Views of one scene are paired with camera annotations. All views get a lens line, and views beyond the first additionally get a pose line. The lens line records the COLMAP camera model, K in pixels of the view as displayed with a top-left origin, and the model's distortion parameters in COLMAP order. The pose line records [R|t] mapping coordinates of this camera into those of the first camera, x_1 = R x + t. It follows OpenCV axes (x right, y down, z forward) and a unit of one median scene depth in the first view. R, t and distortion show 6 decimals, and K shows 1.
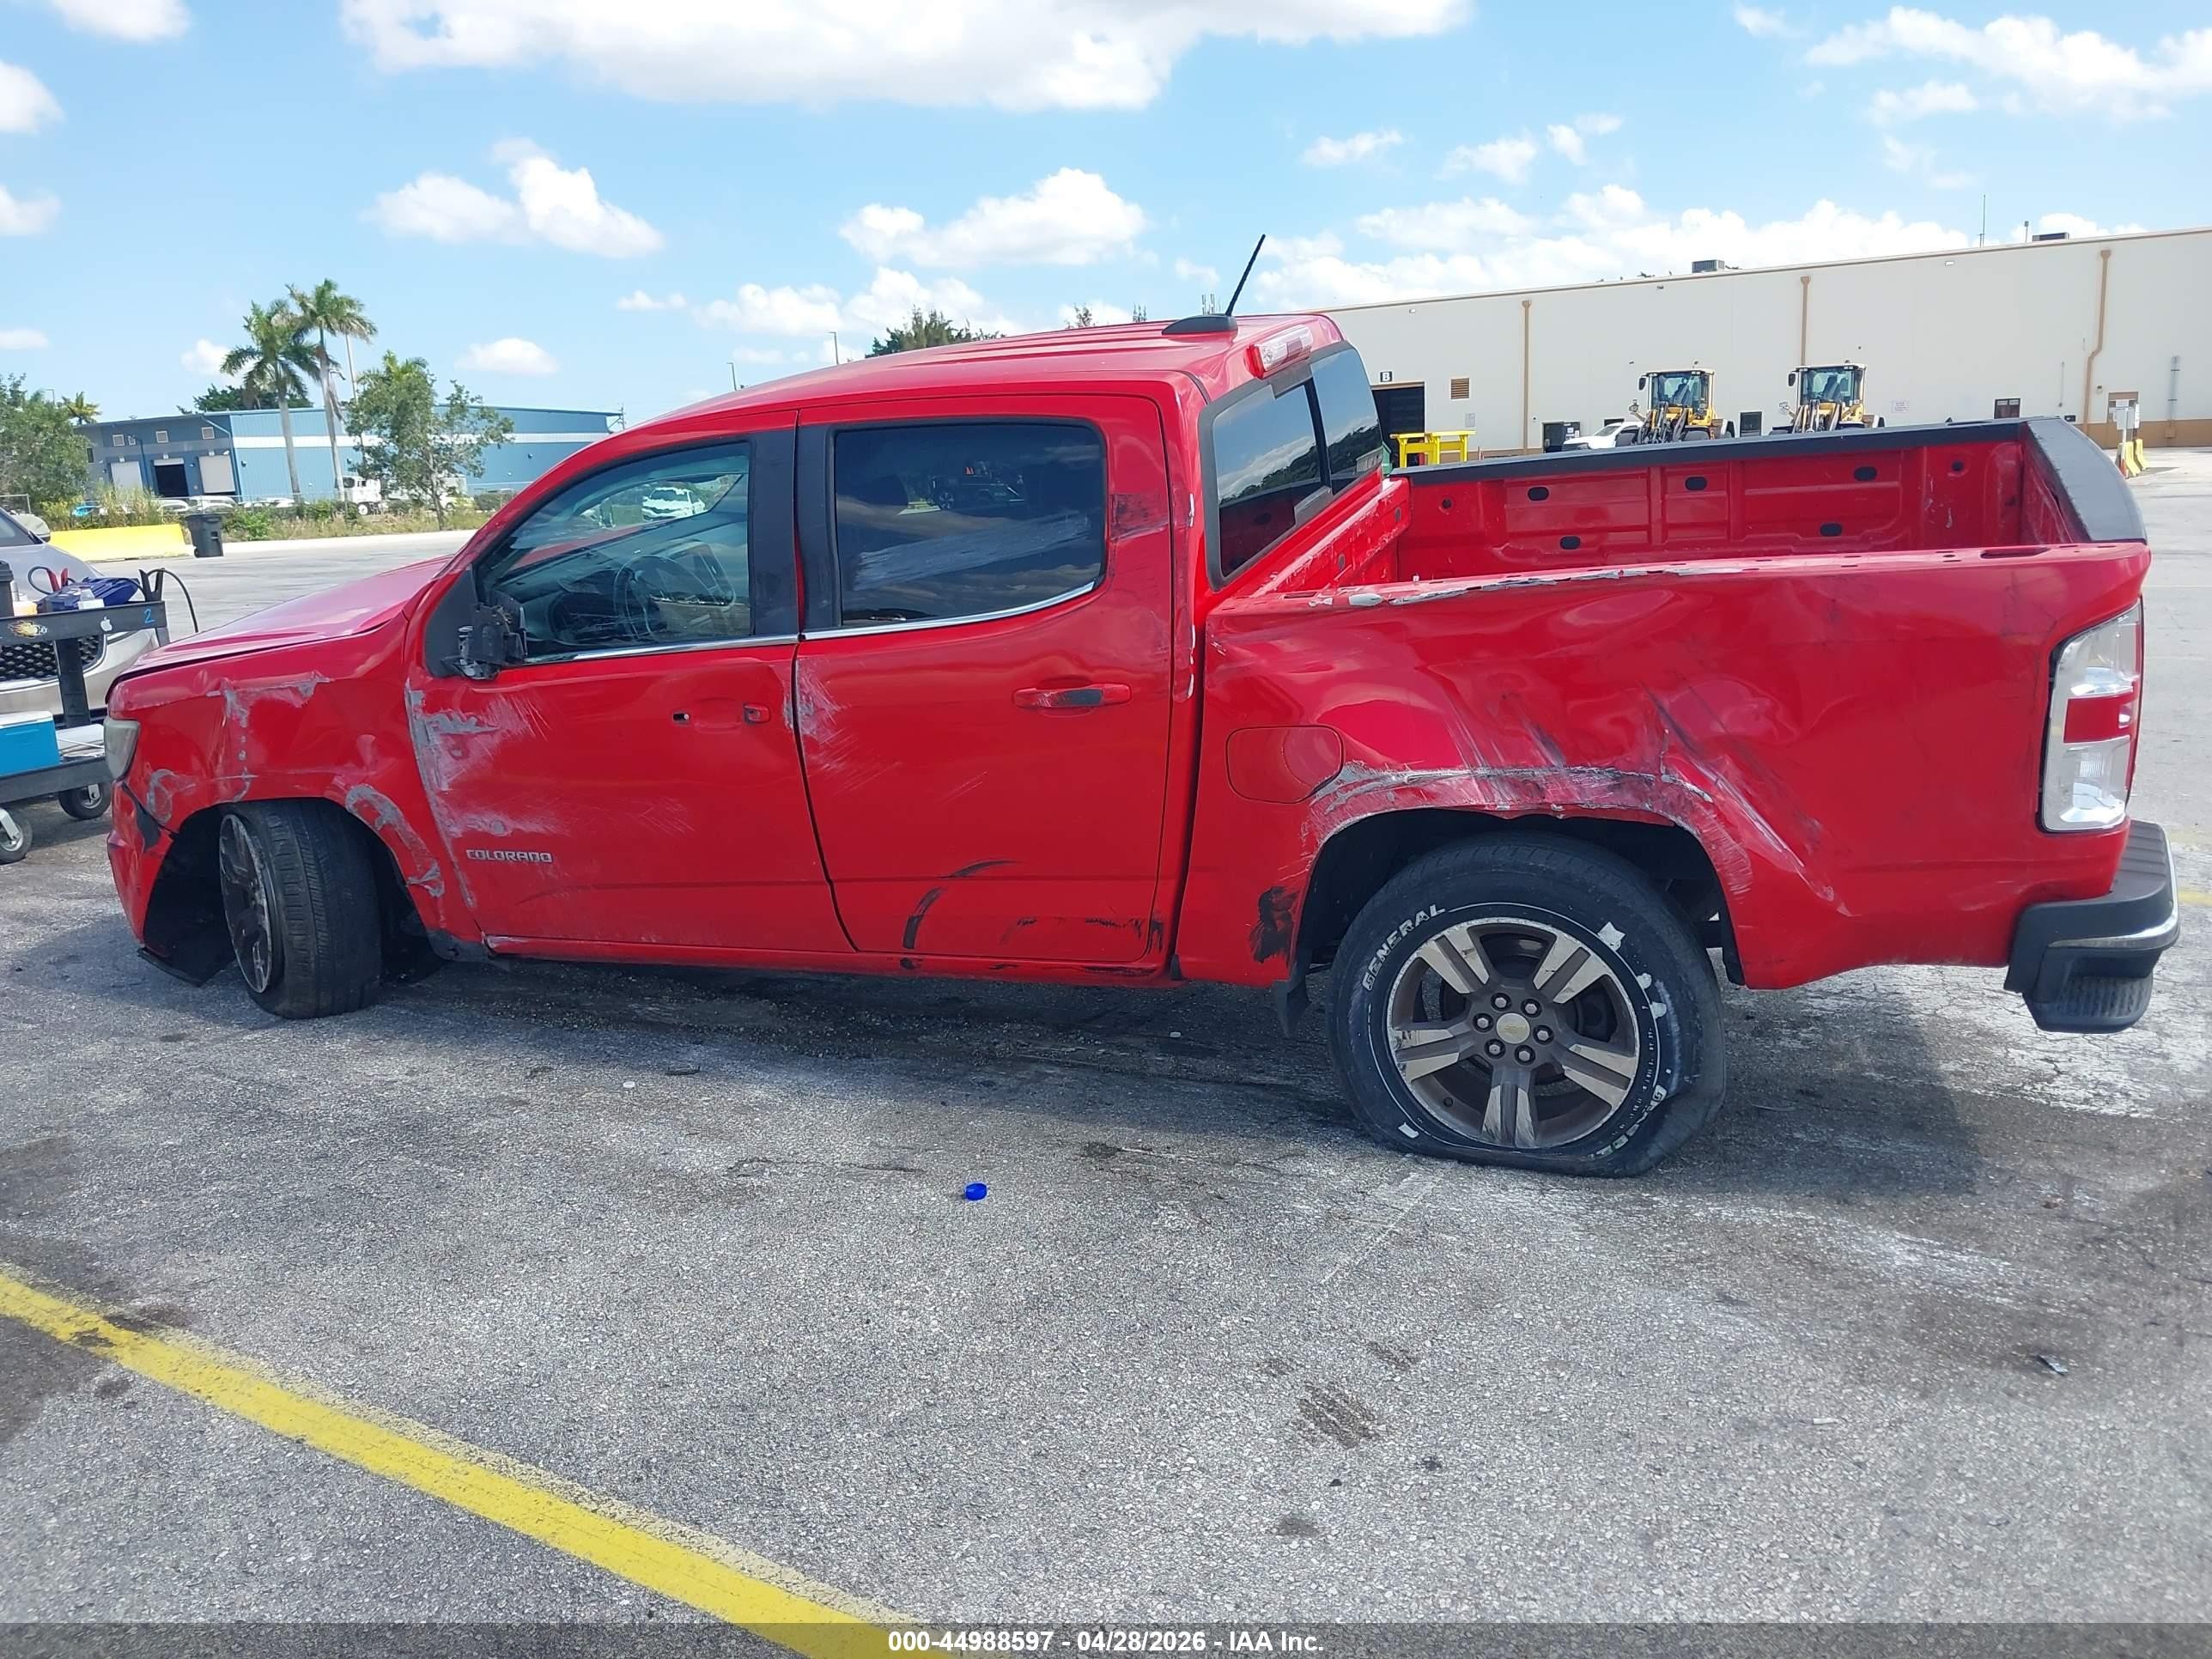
lens RADIAL K [[1764.6, 0, 1123.2], [0, 1764.6, 808.8], [0, 0, 1]] dist [0.057763, -0.100981]
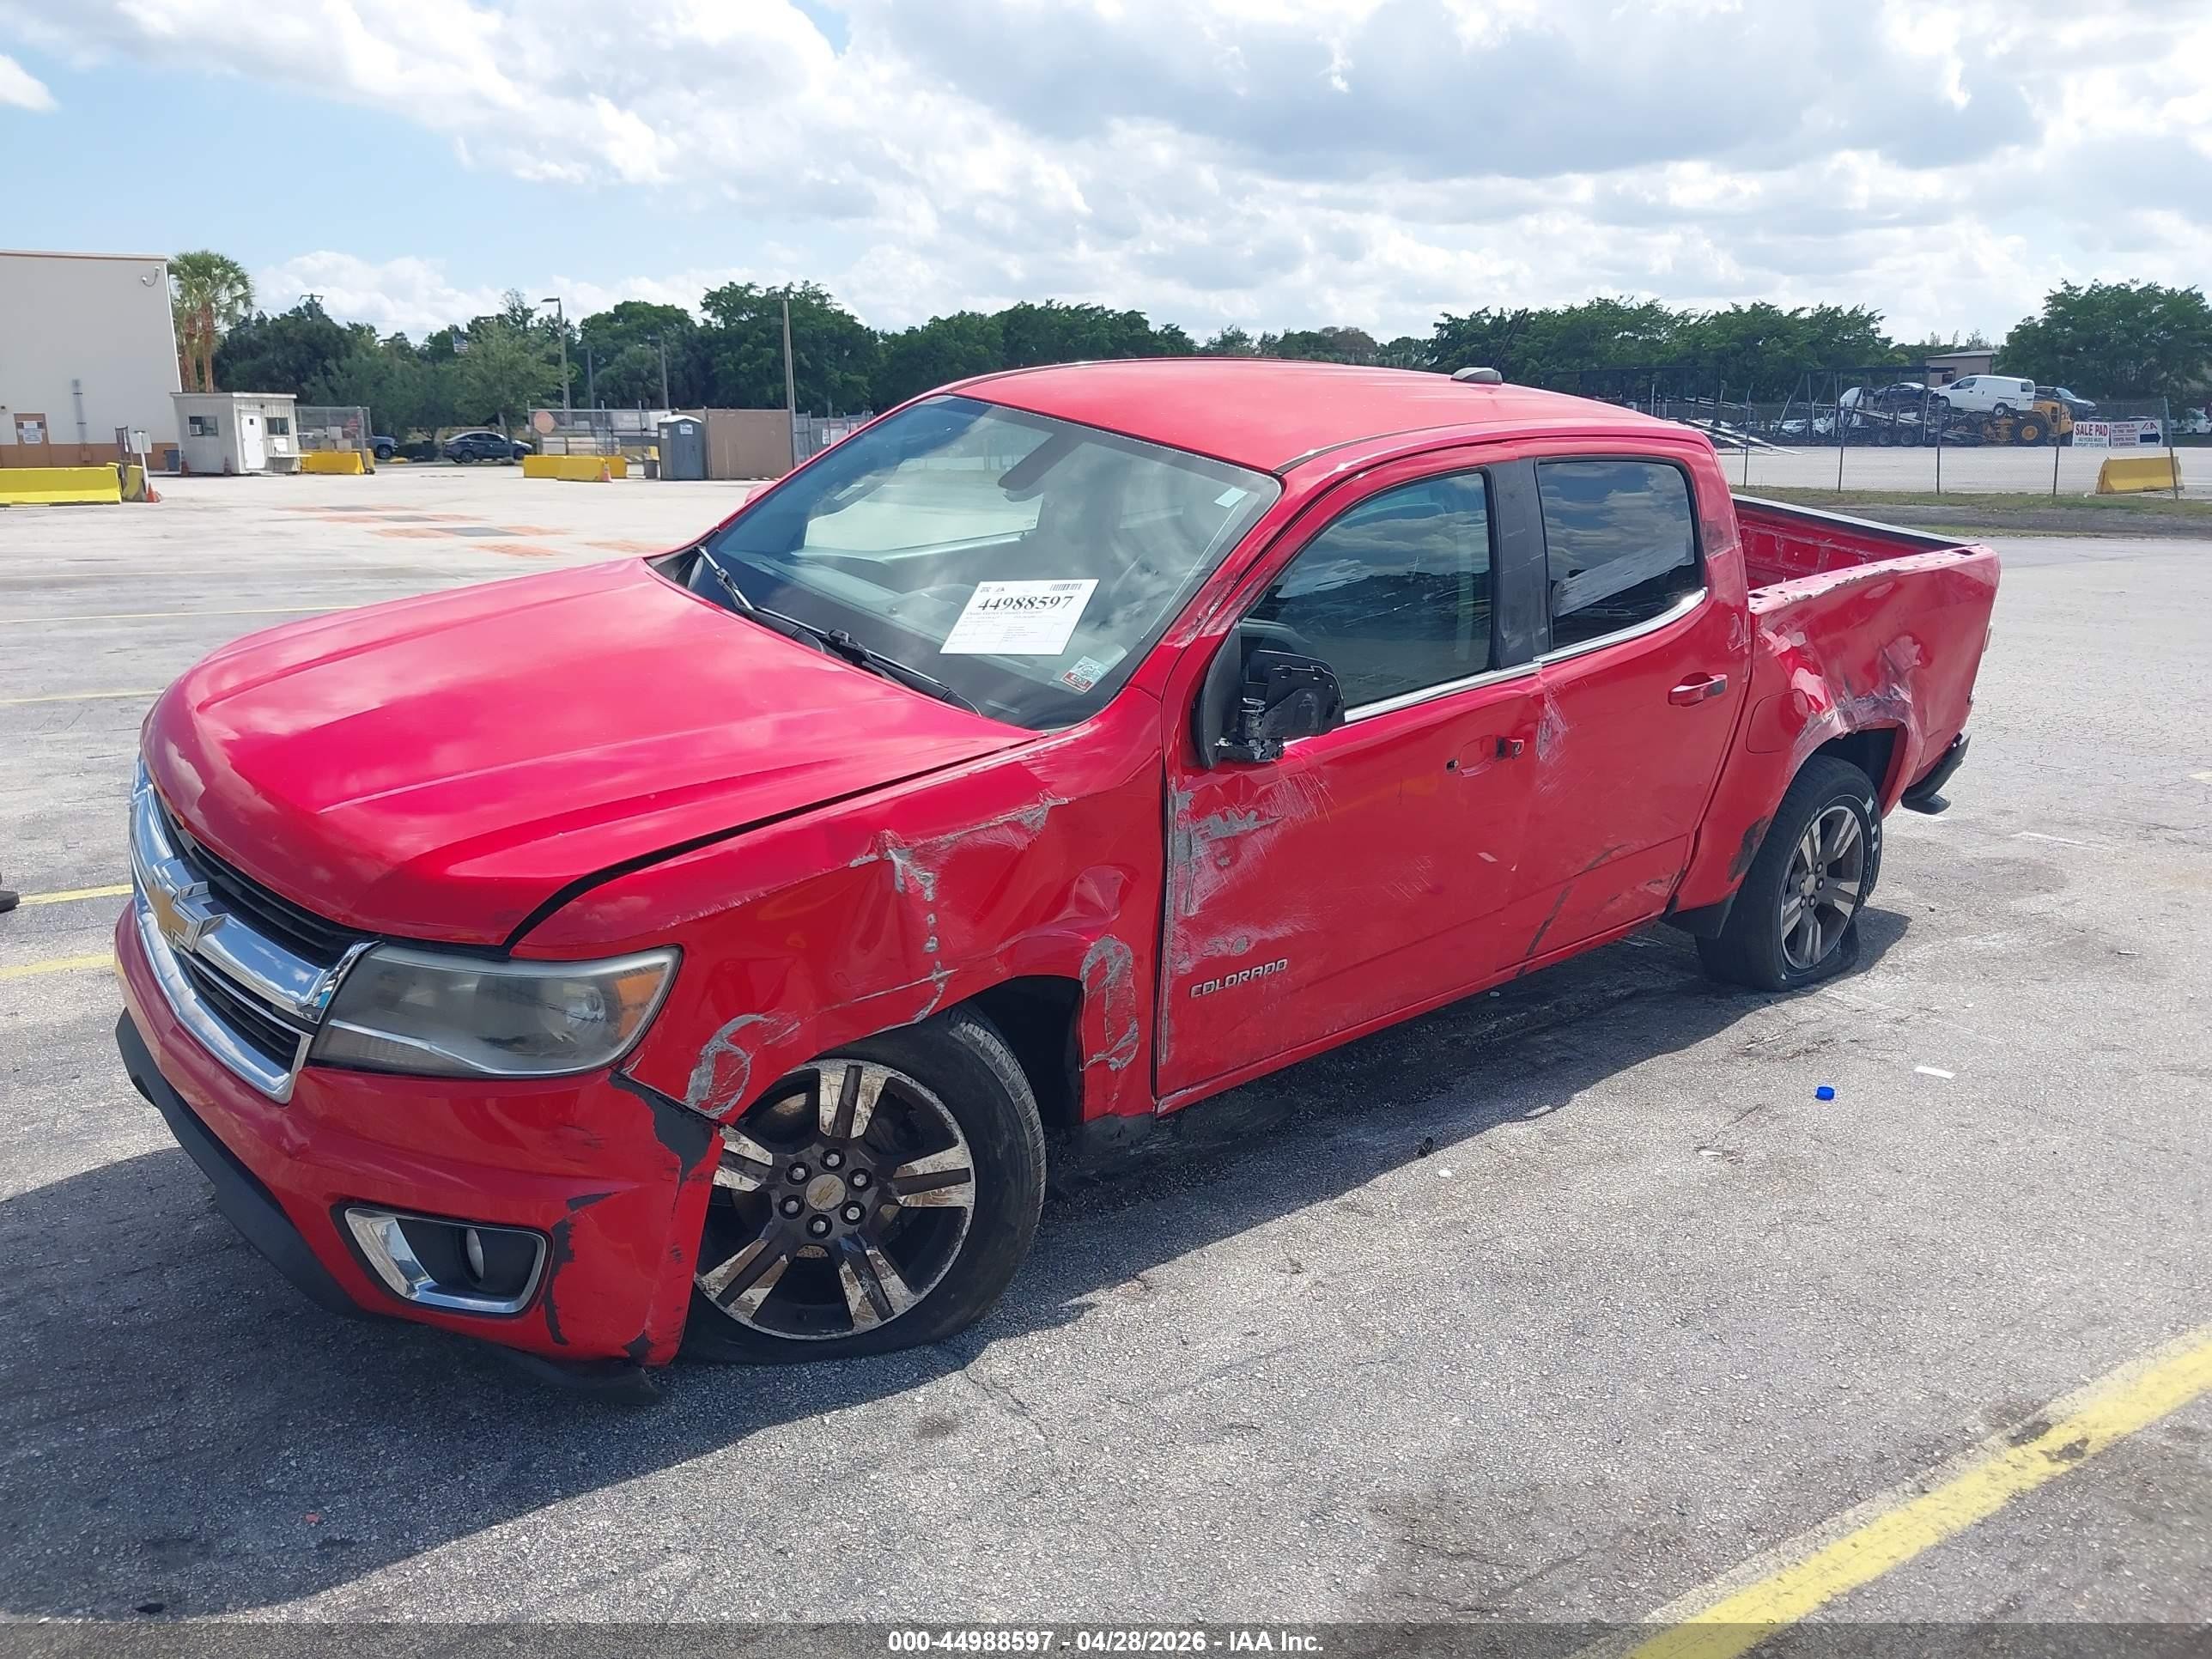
lens RADIAL K [[1762.9, 0, 1151.9], [0, 1762.9, 827.3], [0, 0, 1]] dist [0.007924, -0.007434]
pose [[0.424753, -0.159484, 0.891151, -1.286684], [0.161178, 0.981956, 0.098912, -0.152731], [-0.890846, 0.101621, 0.442794, 0.822975]]
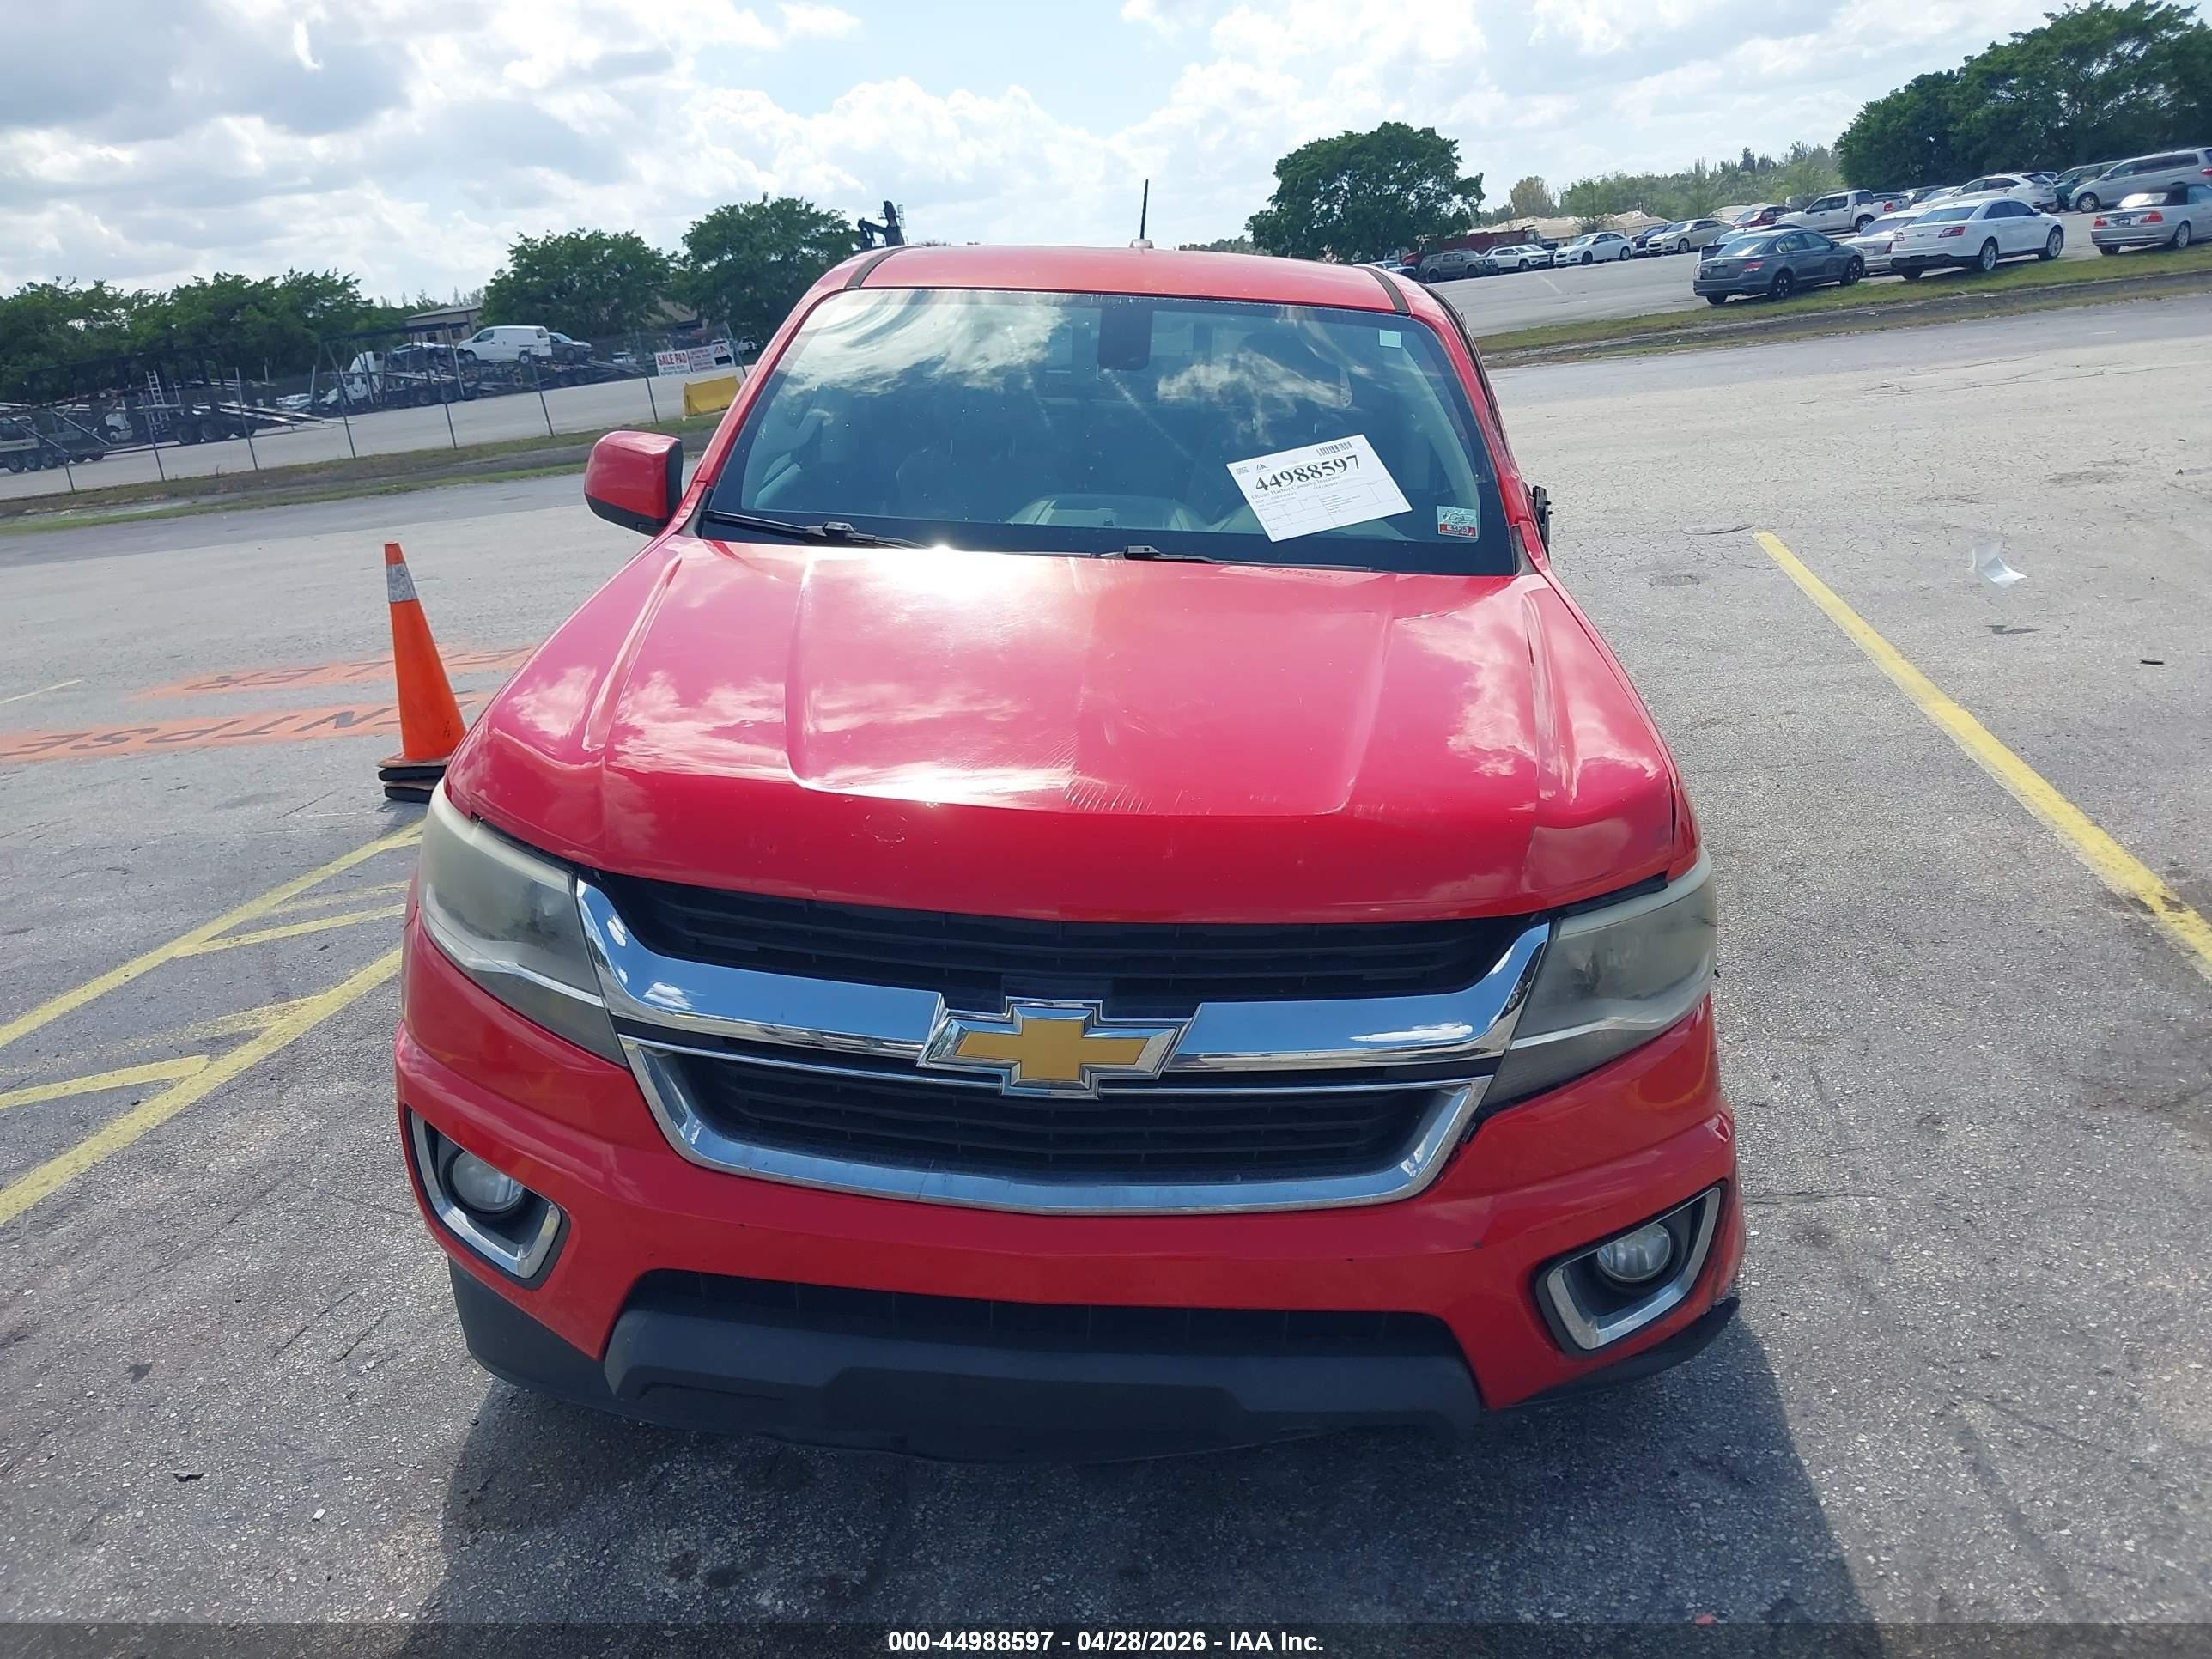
lens RADIAL K [[1763.1, 0, 1083.3], [0, 1763.1, 829.6], [0, 0, 1]] dist [0.002225, 0.001211]
pose [[-0.344587, -0.187344, 0.919870, -1.248872], [0.311075, 0.901734, 0.300180, -0.325520], [-0.885715, 0.389587, -0.252448, 1.677567]]
